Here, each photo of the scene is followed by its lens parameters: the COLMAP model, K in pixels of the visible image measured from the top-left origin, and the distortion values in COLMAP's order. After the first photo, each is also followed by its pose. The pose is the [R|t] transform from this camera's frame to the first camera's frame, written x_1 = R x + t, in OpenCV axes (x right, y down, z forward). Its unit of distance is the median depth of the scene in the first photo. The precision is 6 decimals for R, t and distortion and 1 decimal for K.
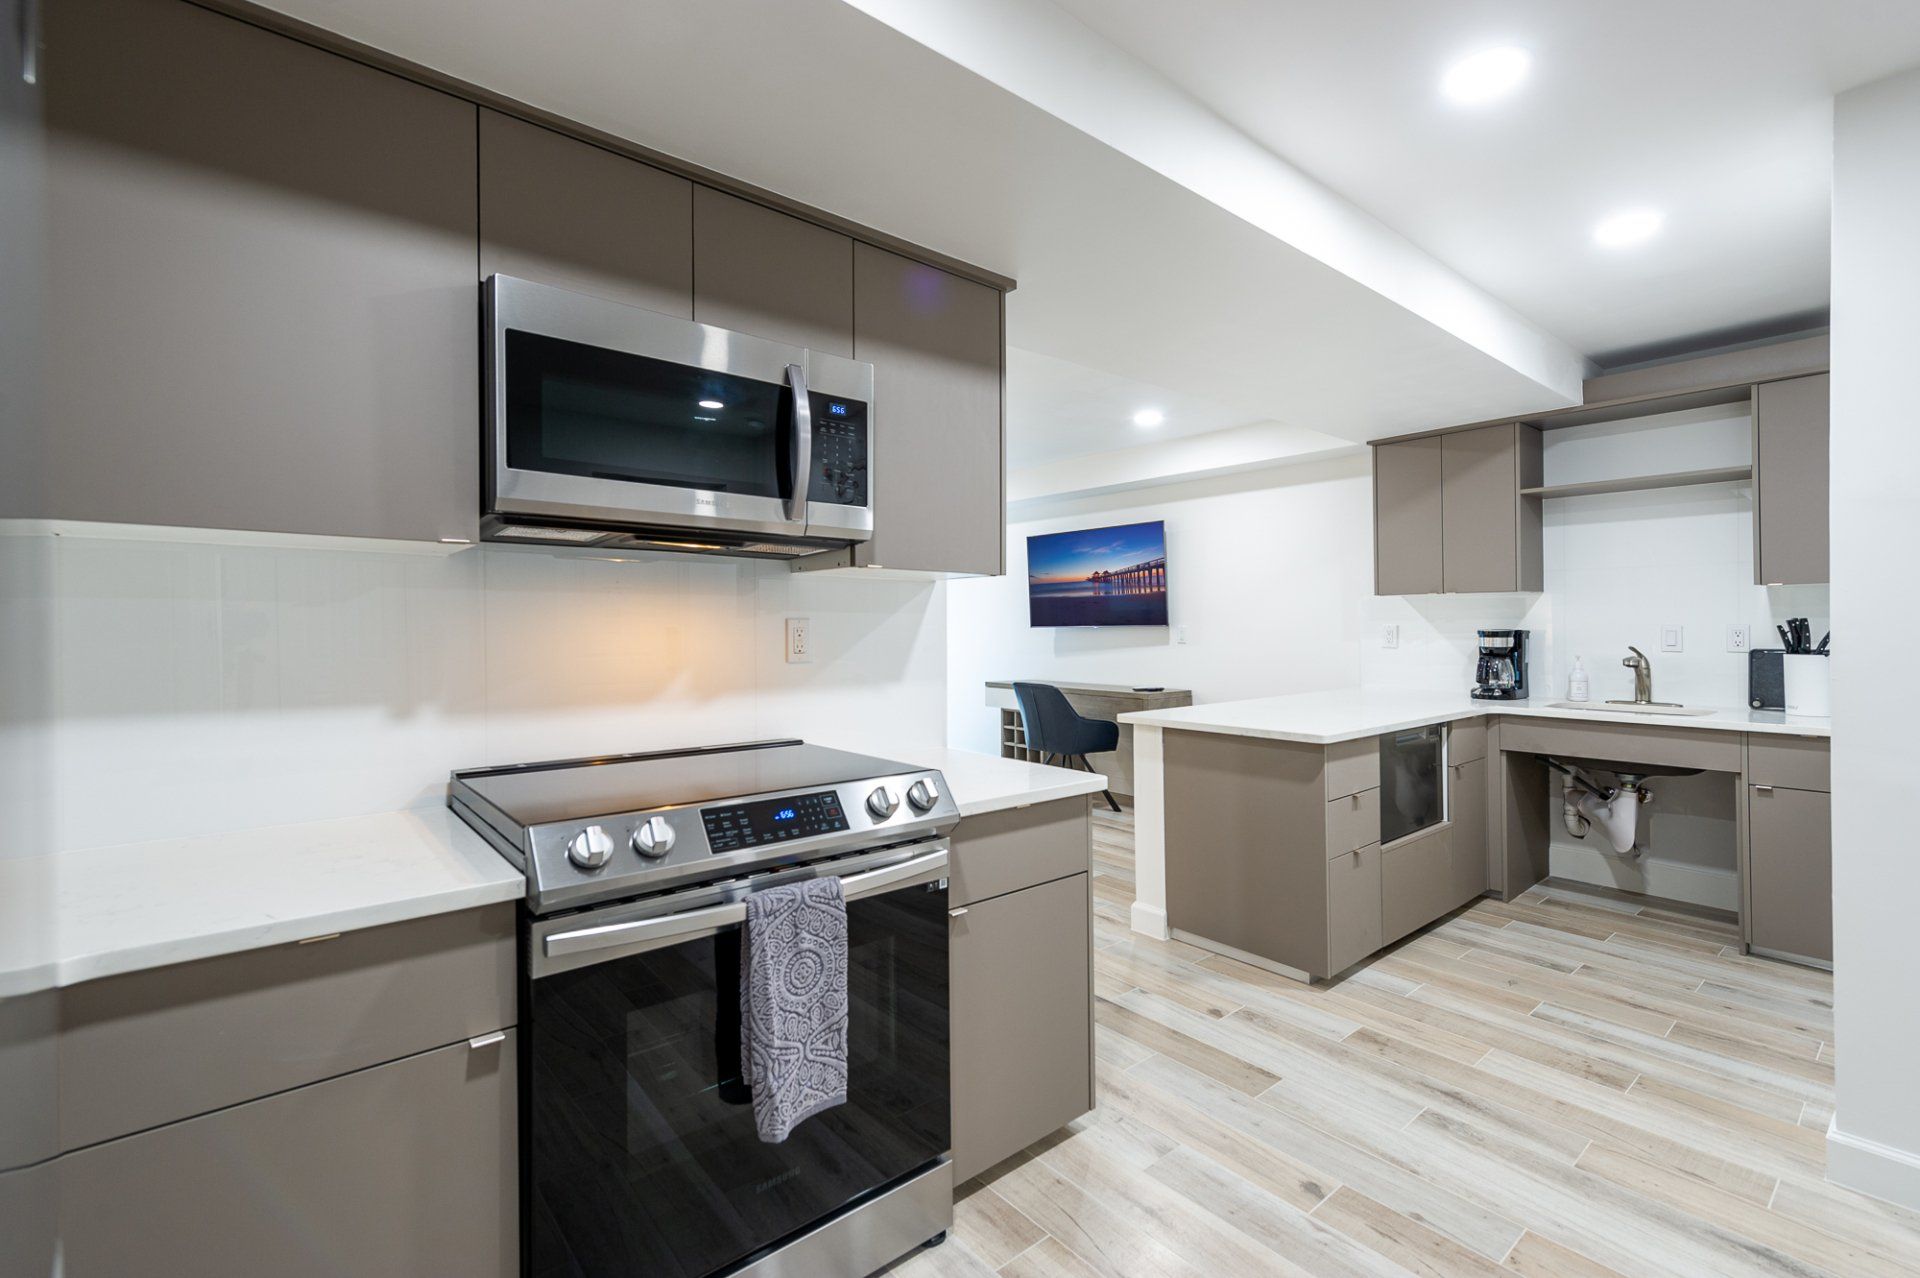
lens RADIAL K [[806.8, 0, 966.2], [0, 806.8, 635.2], [0, 0, 1]] dist [0.003123, -0.000508]
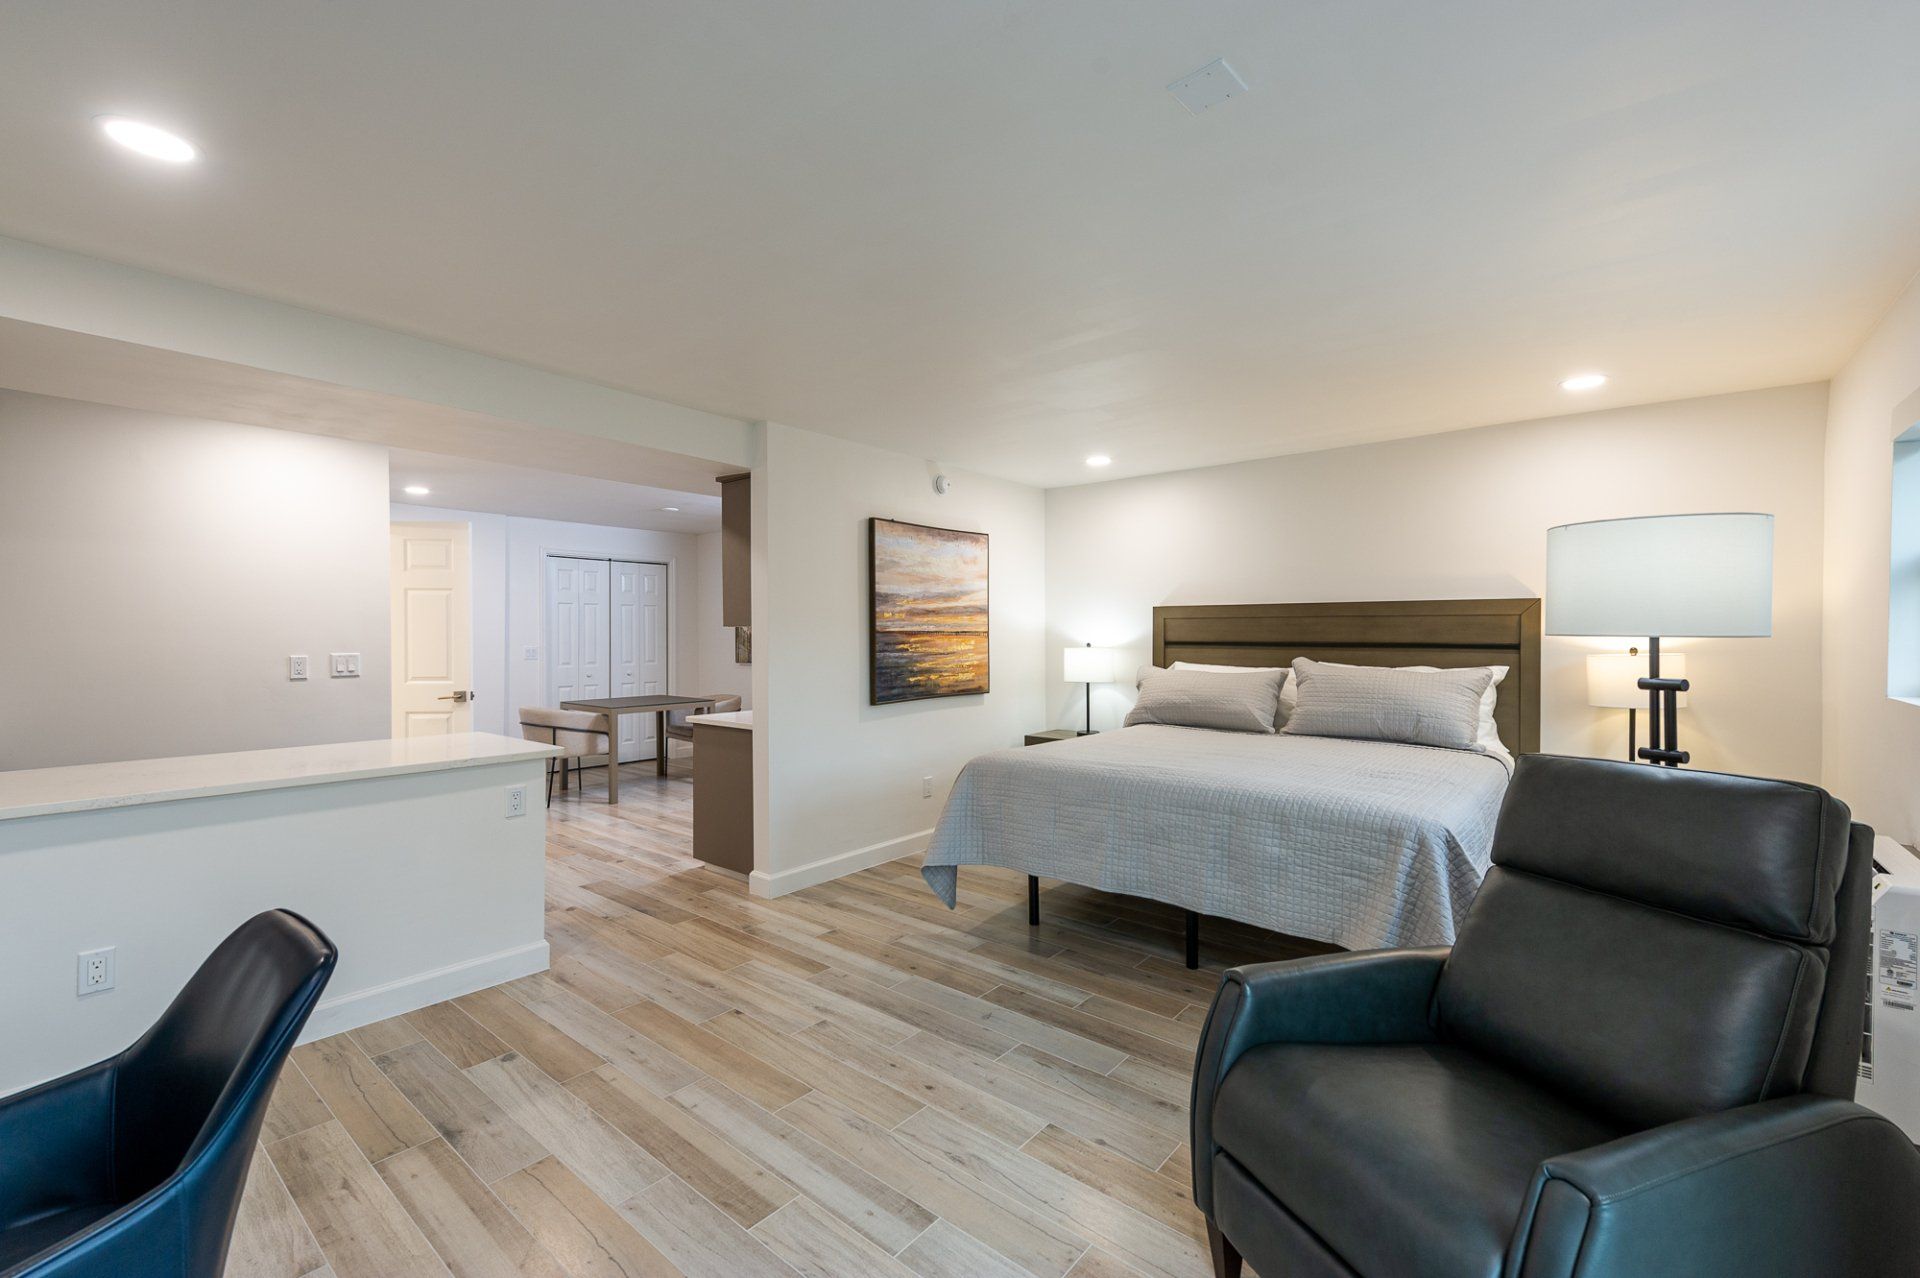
lens RADIAL K [[806.8, 0, 967.9], [0, 806.8, 632.4], [0, 0, 1]] dist [0.003123, -0.000508]
pose [[-0.981819, 0.008101, -0.189649, -0.058781], [0.006031, 0.999916, 0.011491, -0.026206], [0.189726, 0.010138, -0.981785, 1.148345]]
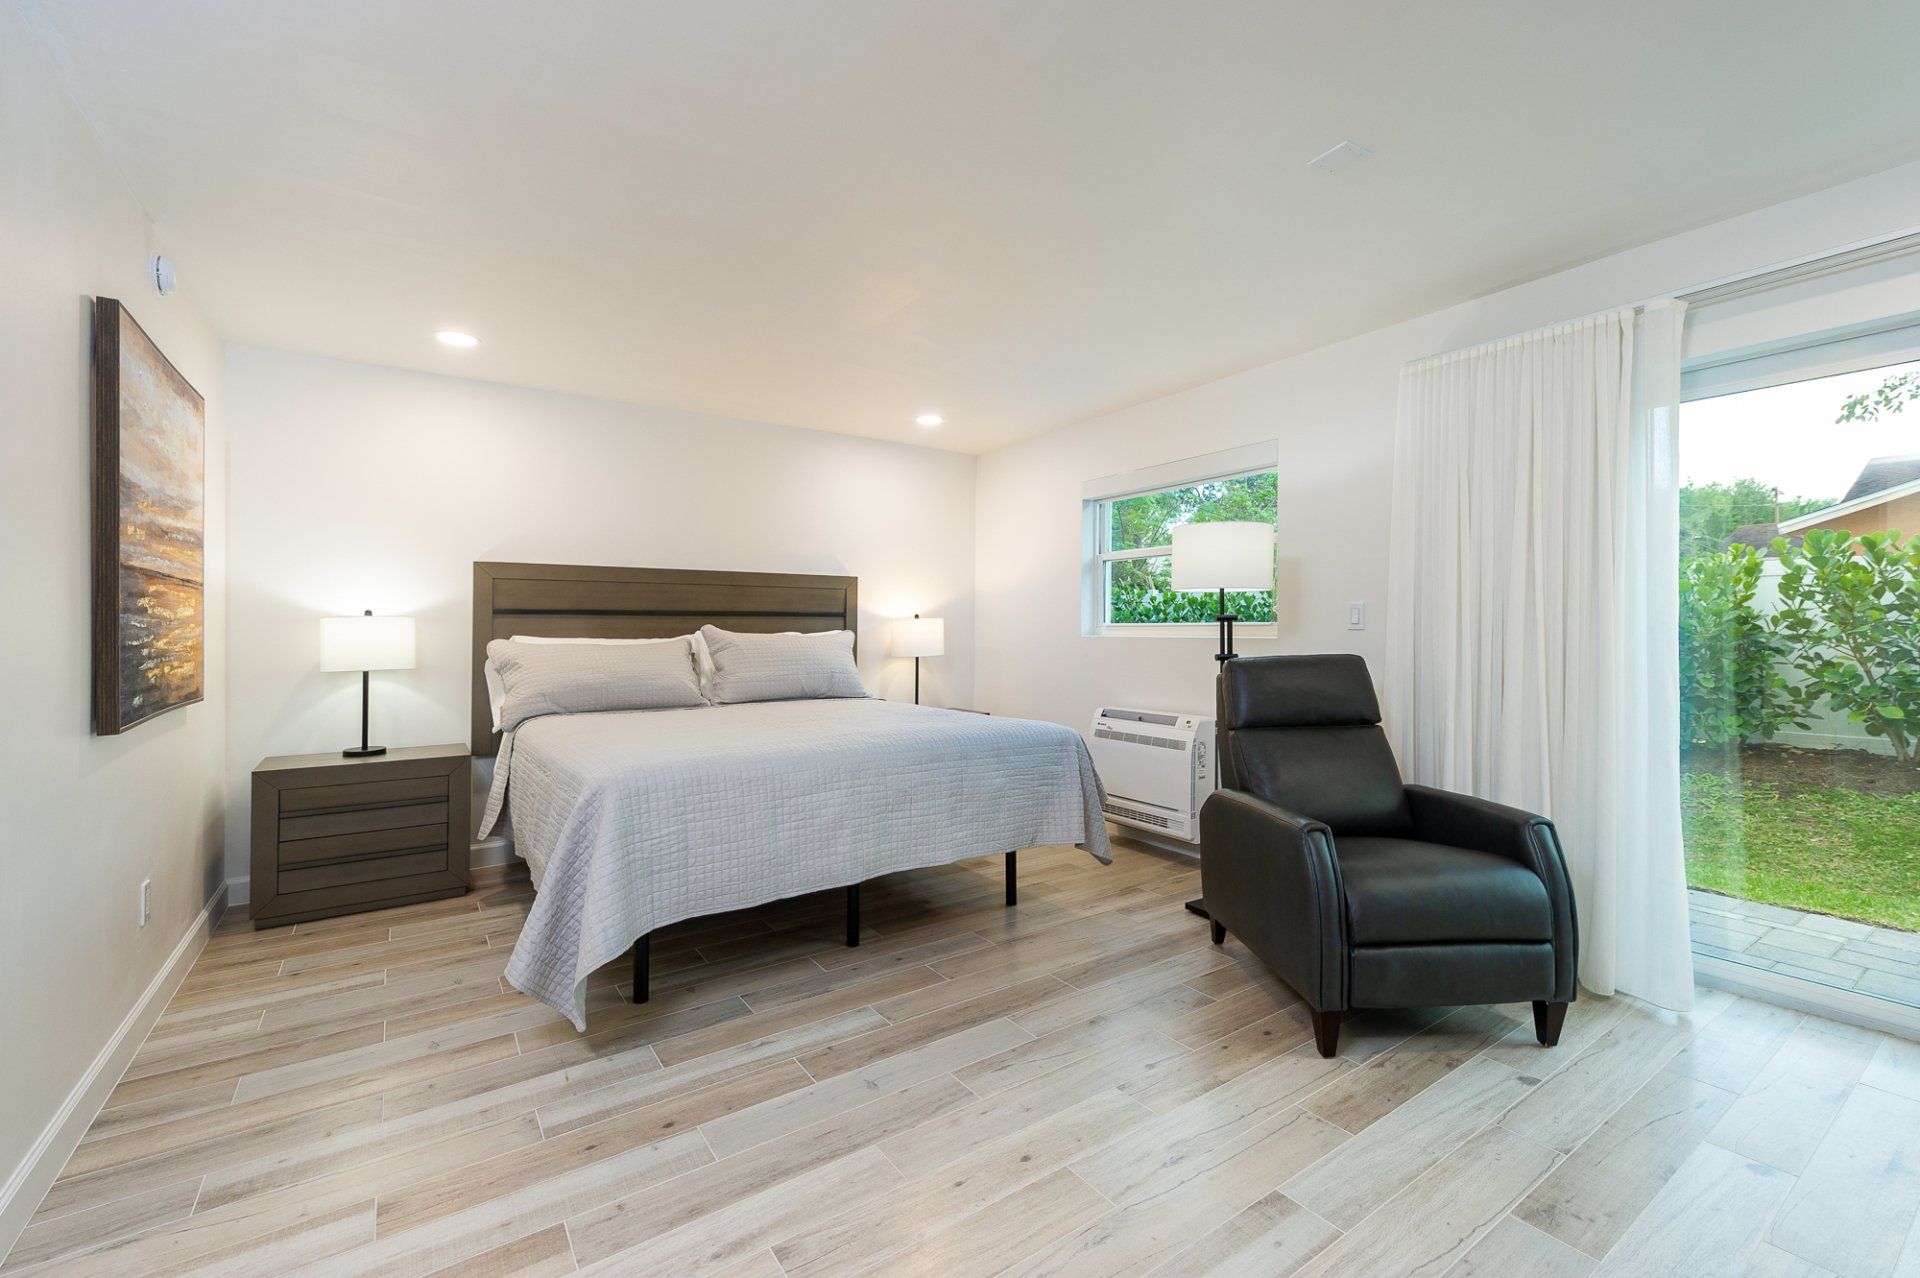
lens RADIAL K [[806.8, 0, 953.0], [0, 806.8, 624.1], [0, 0, 1]] dist [0.003123, -0.000508]
pose [[-0.078863, 0.002136, -0.996883, 0.182295], [-0.005799, 0.999980, 0.002601, 0.002506], [0.996869, 0.005986, -0.078849, 0.760147]]
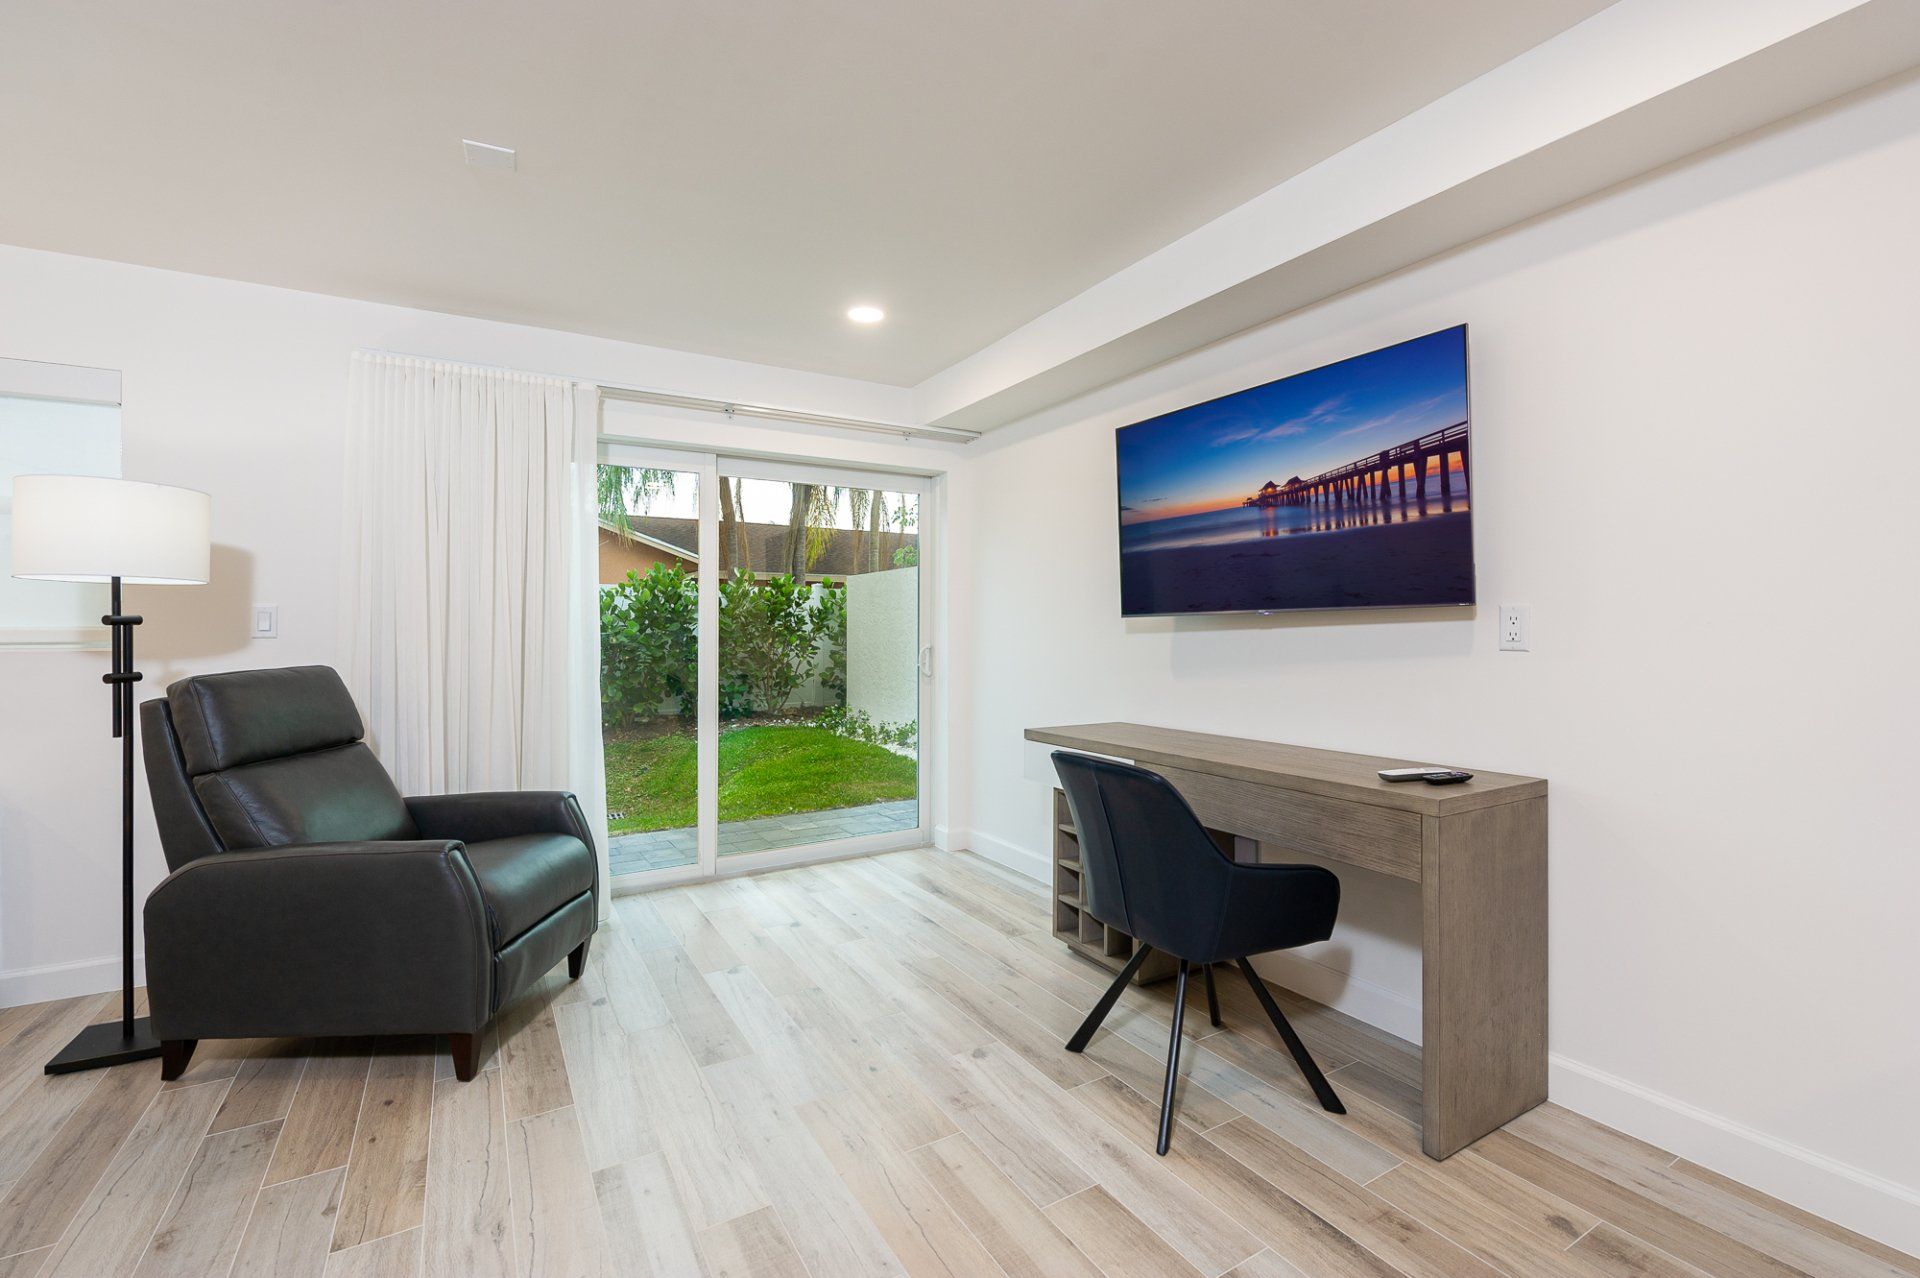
lens RADIAL K [[806.8, 0, 987.9], [0, 806.8, 646.8], [0, 0, 1]] dist [0.003123, -0.000508]
pose [[0.991031, 0.005500, -0.133519, 0.074300], [-0.004509, 0.999960, 0.007721, 0.006109], [0.133556, -0.007050, 0.991016, 0.582525]]
